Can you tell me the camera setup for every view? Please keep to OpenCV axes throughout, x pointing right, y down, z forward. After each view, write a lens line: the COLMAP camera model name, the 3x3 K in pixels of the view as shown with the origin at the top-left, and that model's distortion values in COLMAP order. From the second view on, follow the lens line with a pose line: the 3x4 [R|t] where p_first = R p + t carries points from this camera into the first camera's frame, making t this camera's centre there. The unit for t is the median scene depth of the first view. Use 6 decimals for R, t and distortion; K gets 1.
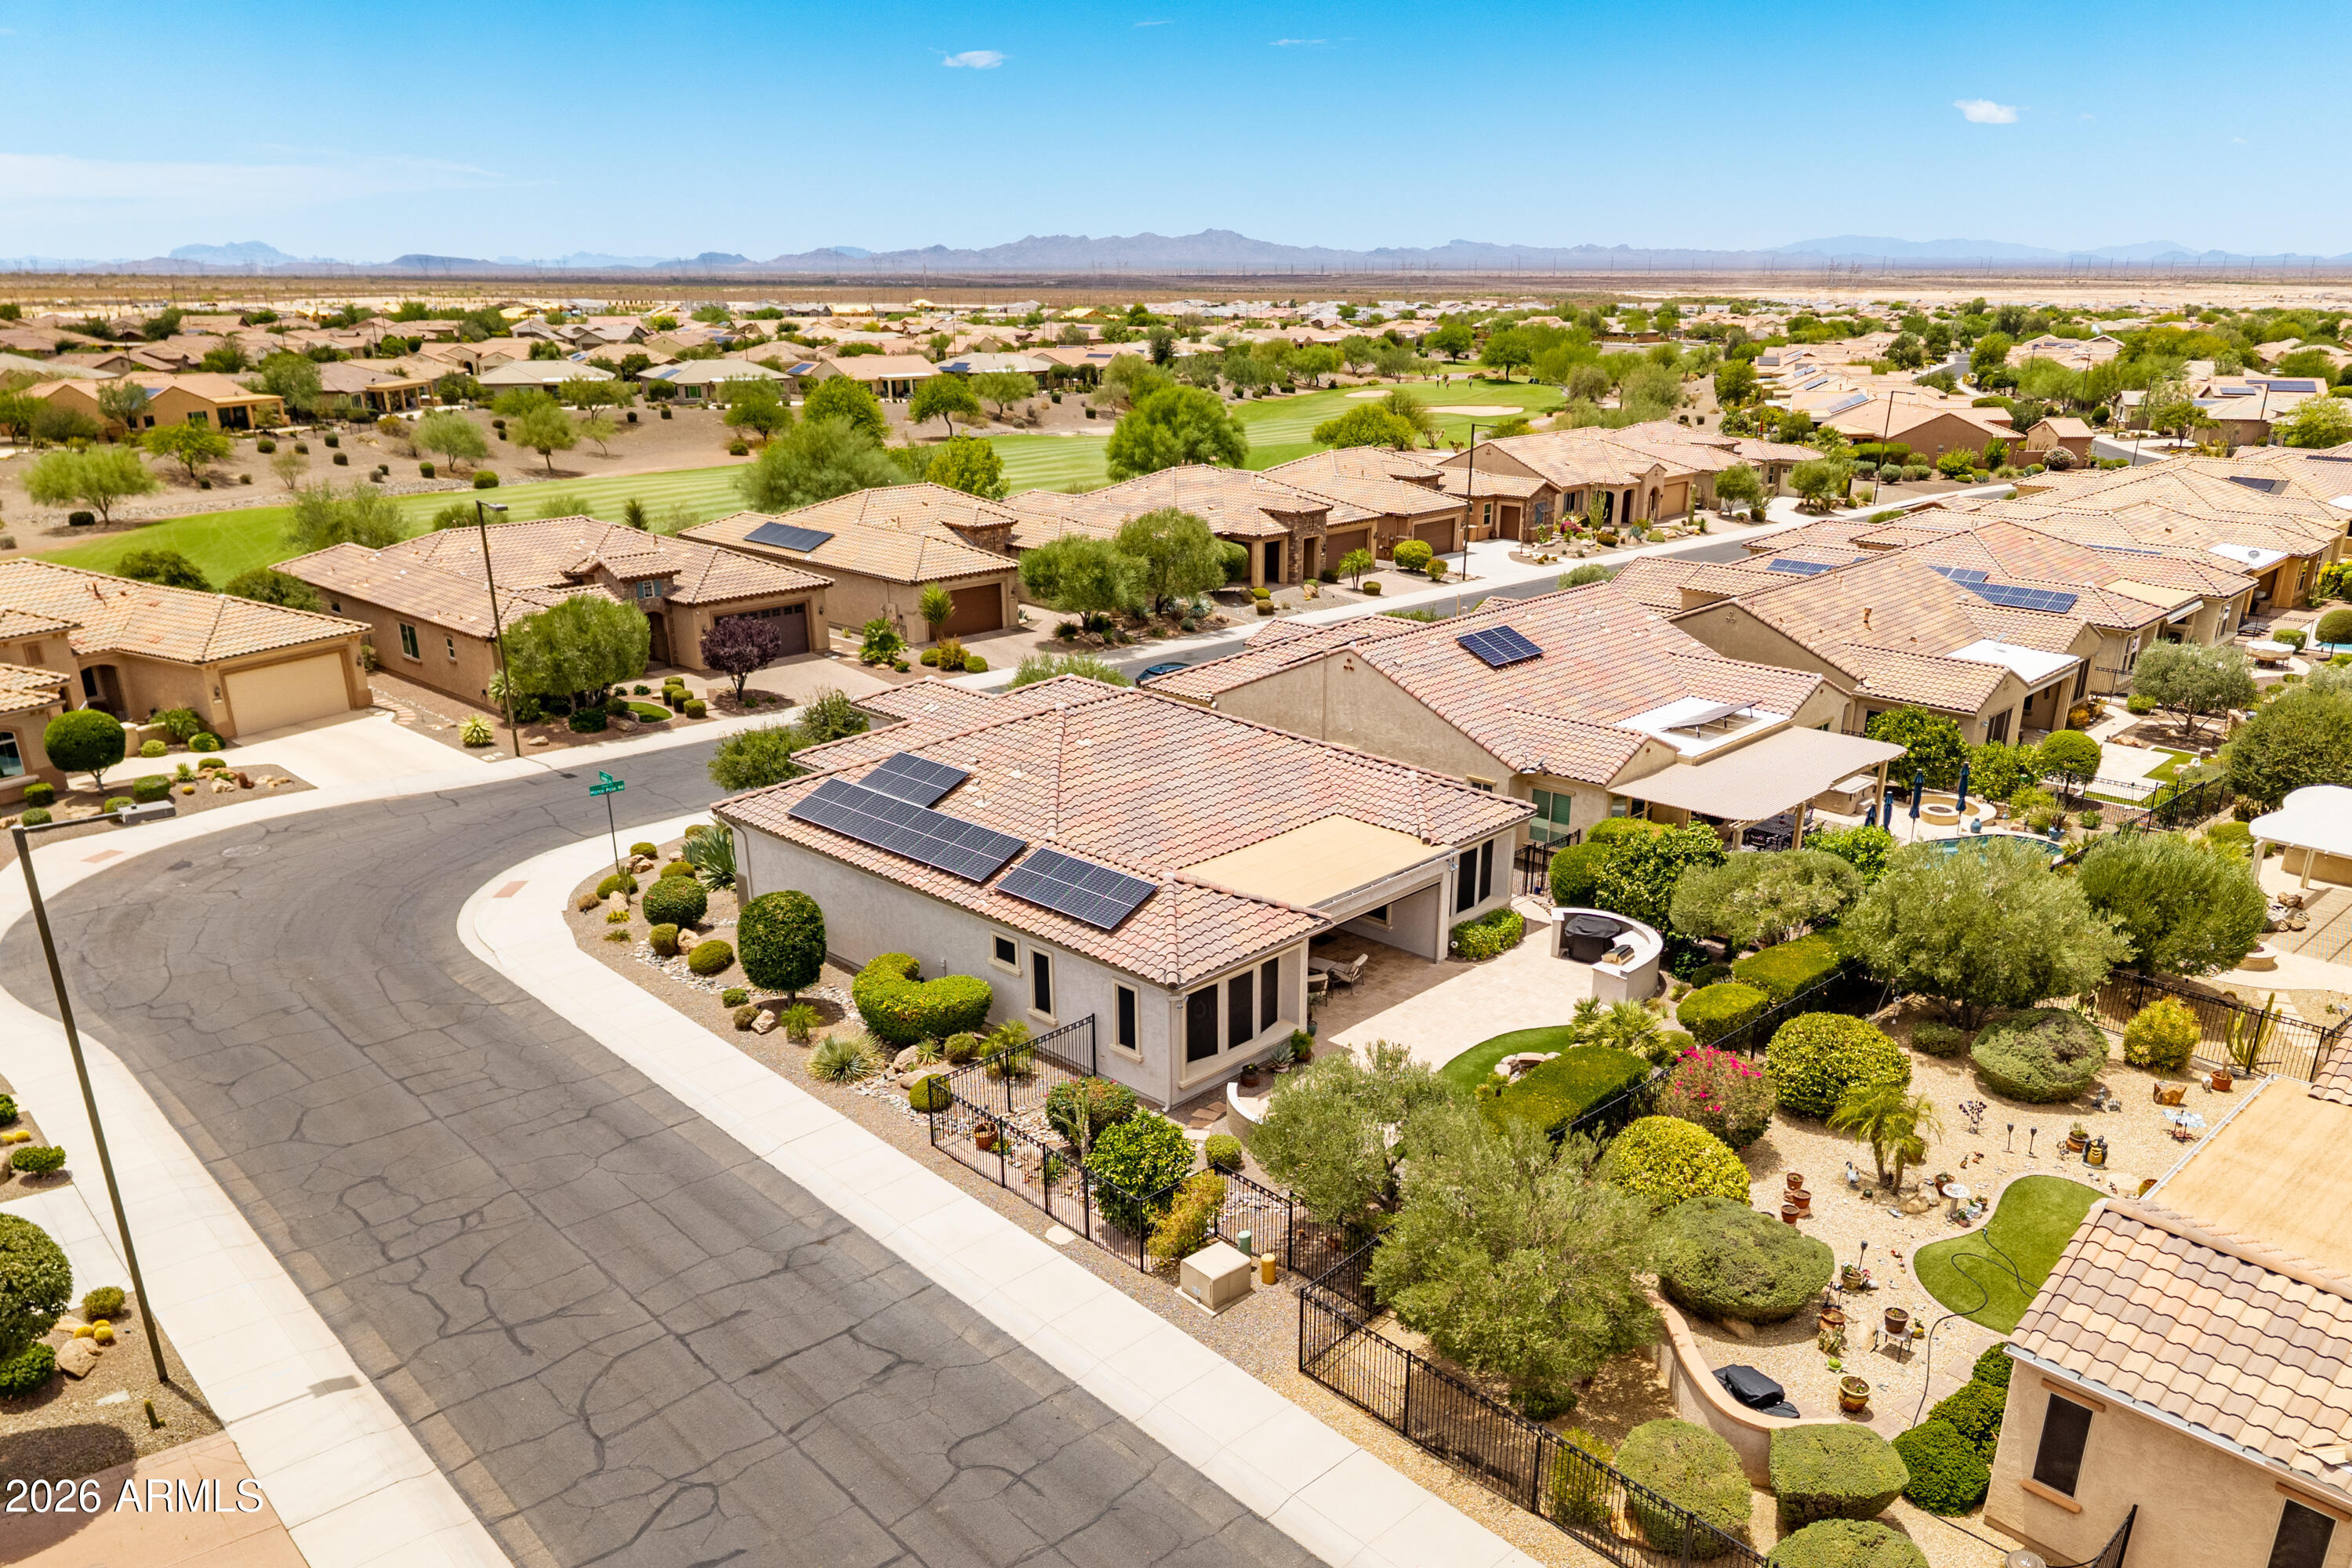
lens RADIAL K [[1655.5, 0, 1235.8], [0, 1655.5, 911.7], [0, 0, 1]] dist [0.044932, -0.061972]
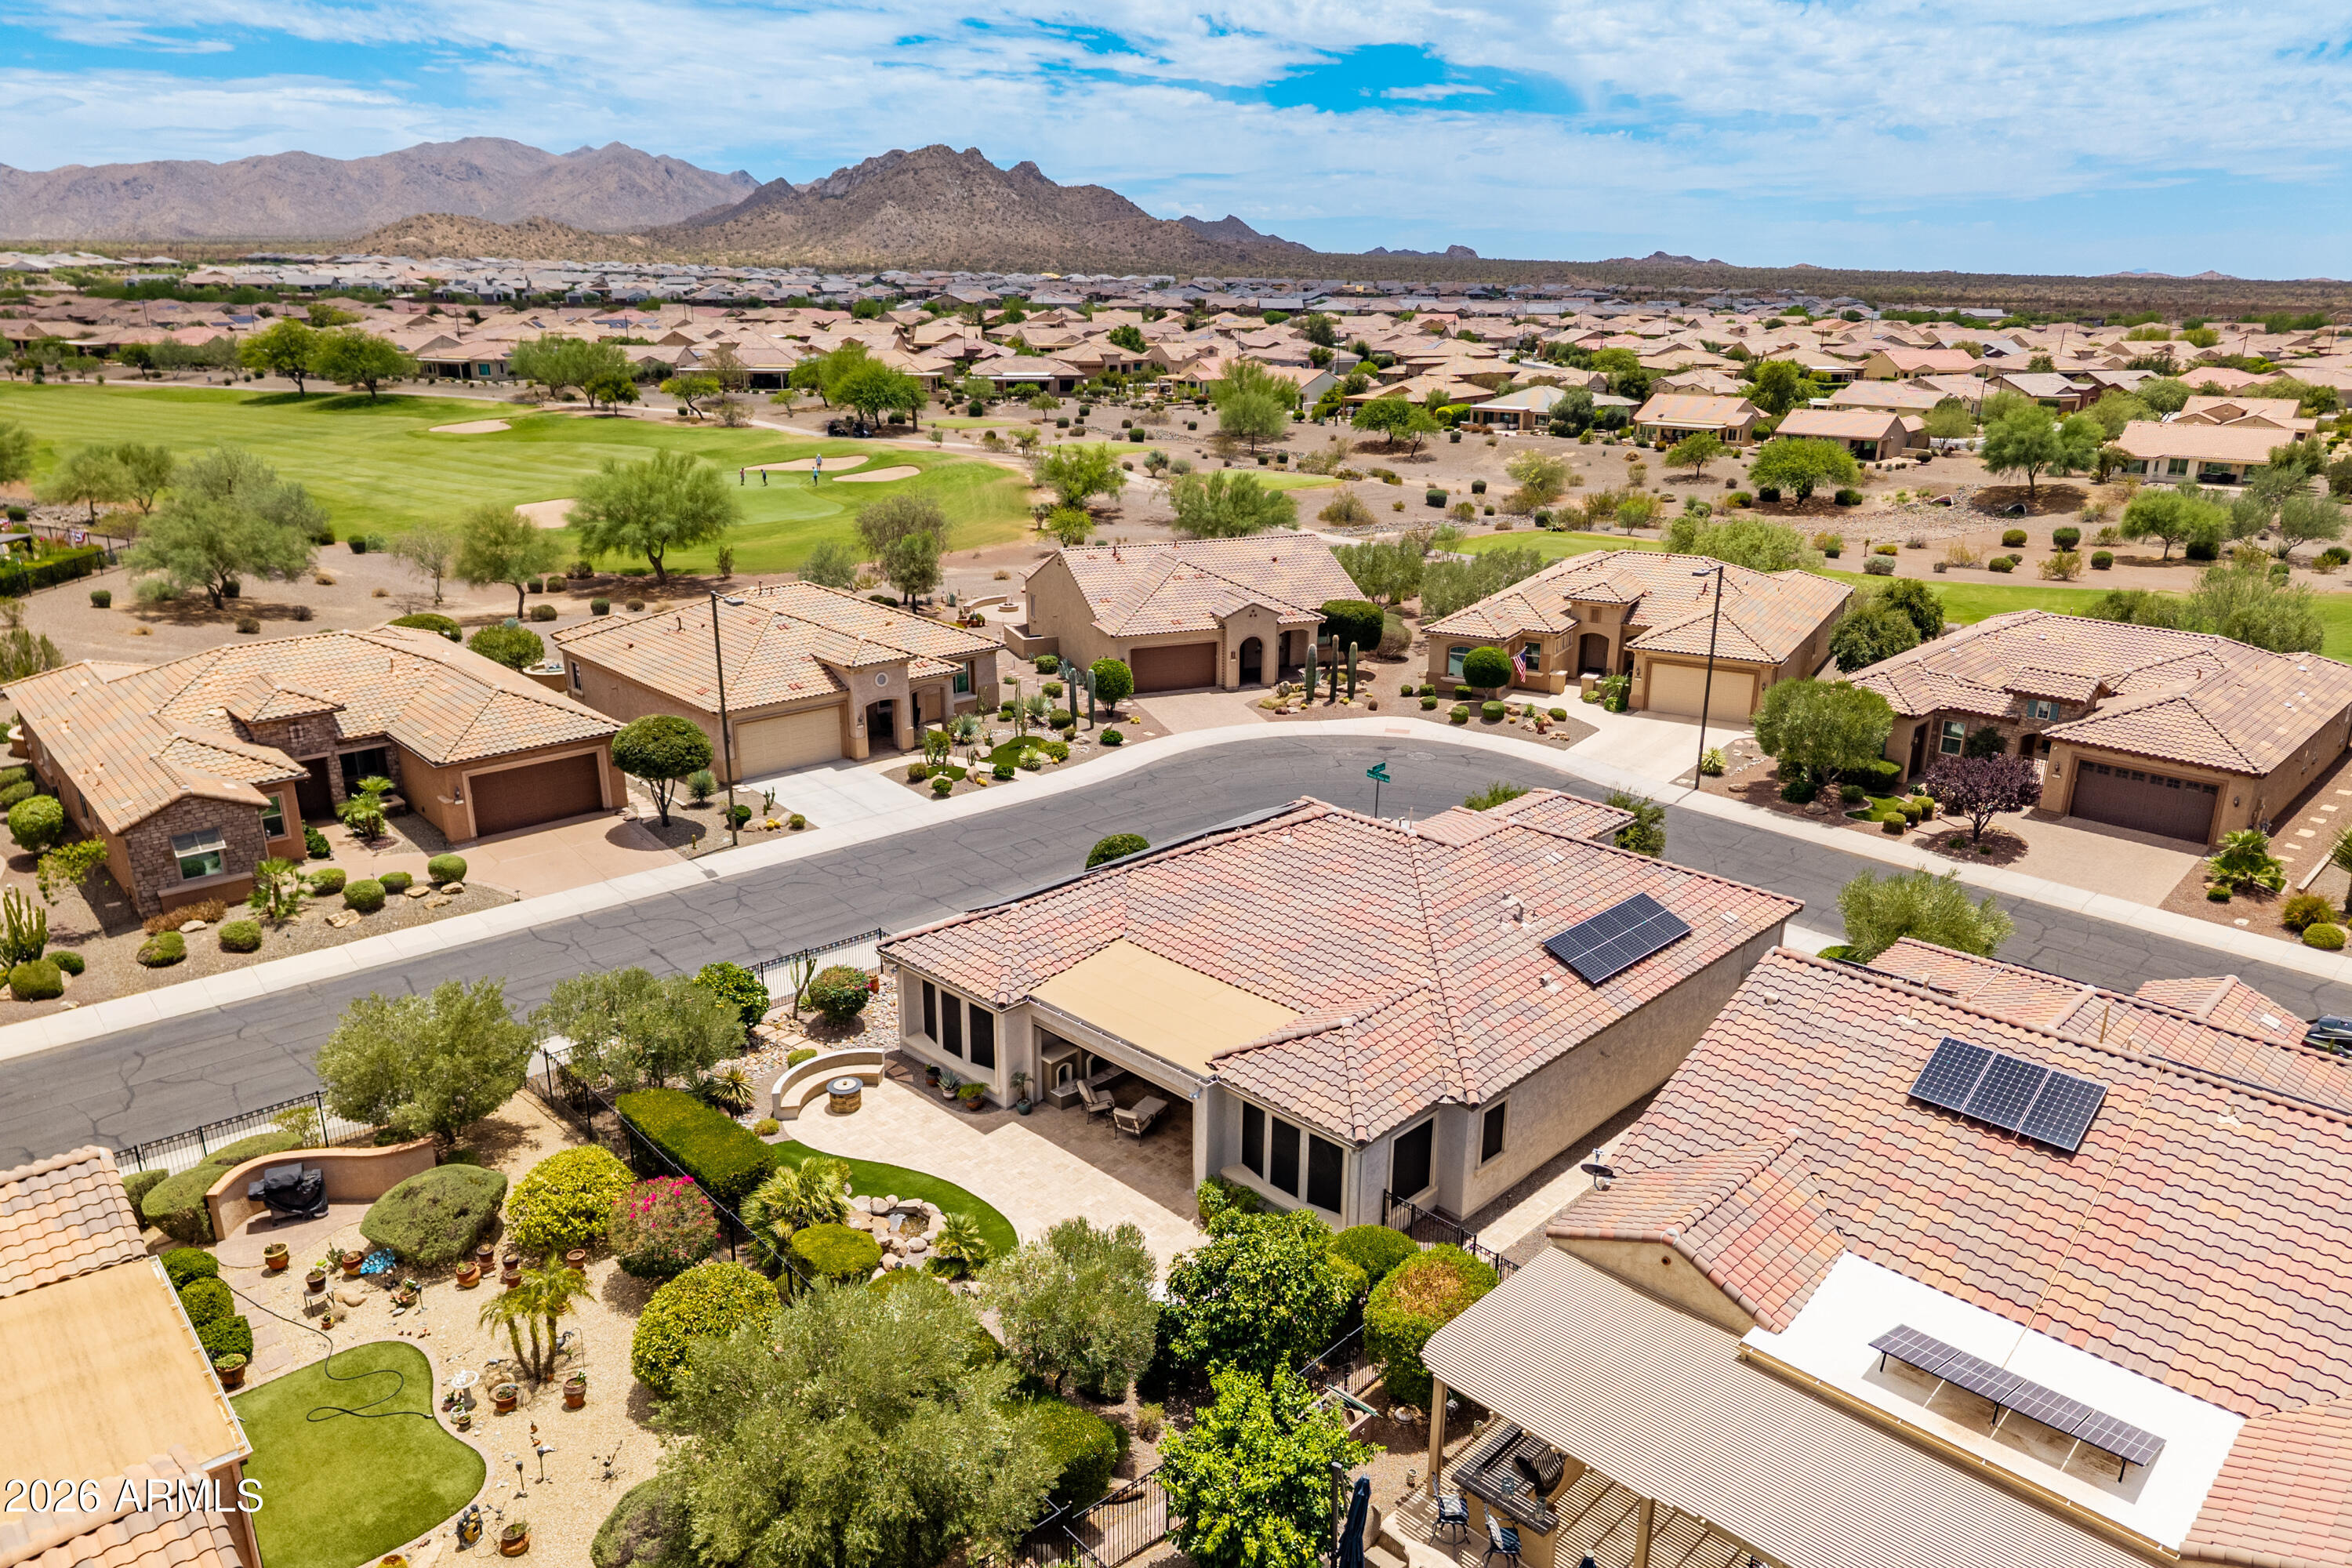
lens RADIAL K [[1576.1, 0, 1176.0], [0, 1576.1, 784.0], [0, 0, 1]] dist [0.039439, -0.055412]
pose [[-0.034859, 0.299809, -0.953362, 0.558642], [-0.366820, 0.883522, 0.291259, -0.262000], [0.929639, 0.359865, 0.079177, 0.558451]]
